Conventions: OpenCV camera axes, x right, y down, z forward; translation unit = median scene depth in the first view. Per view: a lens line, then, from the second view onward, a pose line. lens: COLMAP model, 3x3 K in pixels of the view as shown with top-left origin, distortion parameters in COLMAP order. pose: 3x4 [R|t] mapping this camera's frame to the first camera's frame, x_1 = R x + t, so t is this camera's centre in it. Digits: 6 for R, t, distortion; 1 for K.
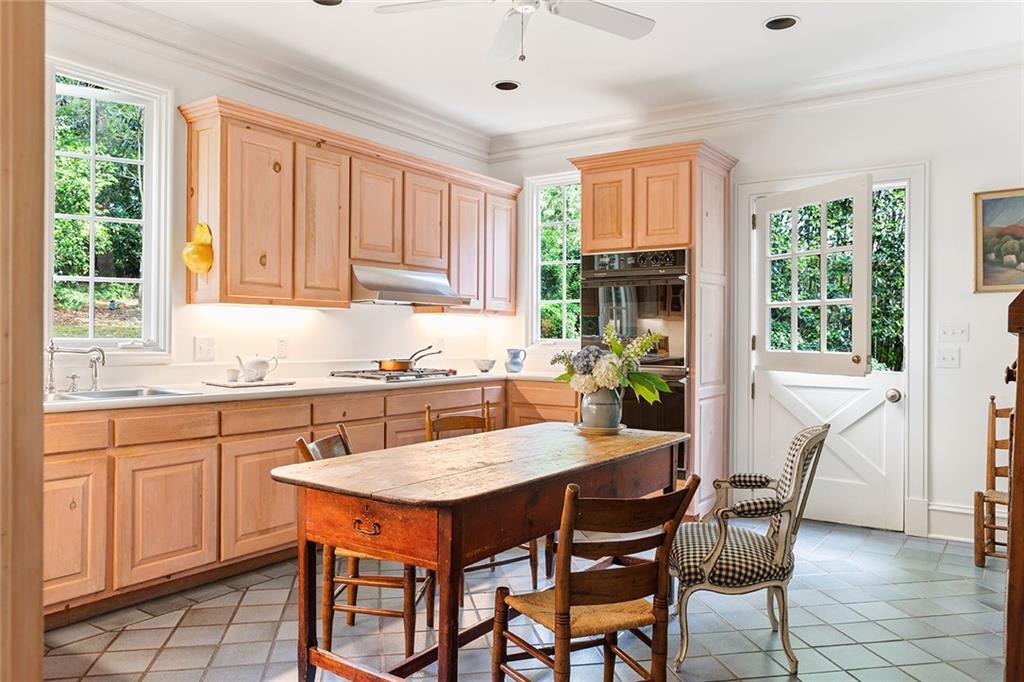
lens RADIAL K [[746.4, 0, 512.1], [0, 746.4, 341.6], [0, 0, 1]] dist [-0.000884, -0.001608]
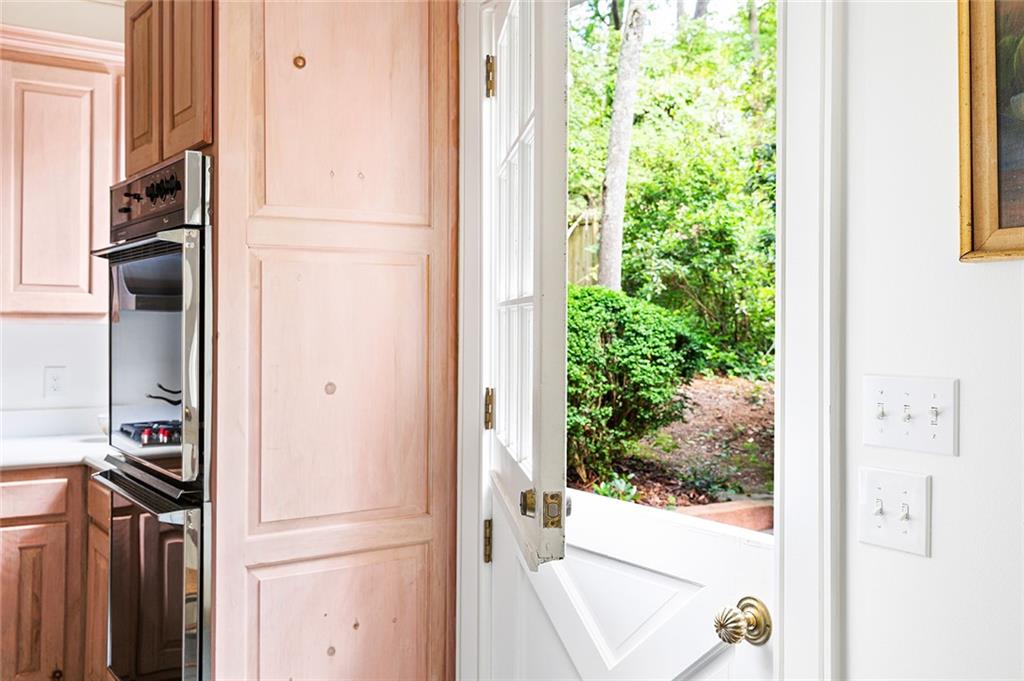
lens RADIAL K [[1017.5, 0, 512.0], [0, 1017.5, 337.1], [0, 0, 1]] dist [0.010216, 0.000000]
pose [[0.930260, 0.006710, -0.366840, 0.548825], [-0.008436, 0.999960, -0.003102, -0.033917], [0.366805, 0.005981, 0.930279, 0.576330]]
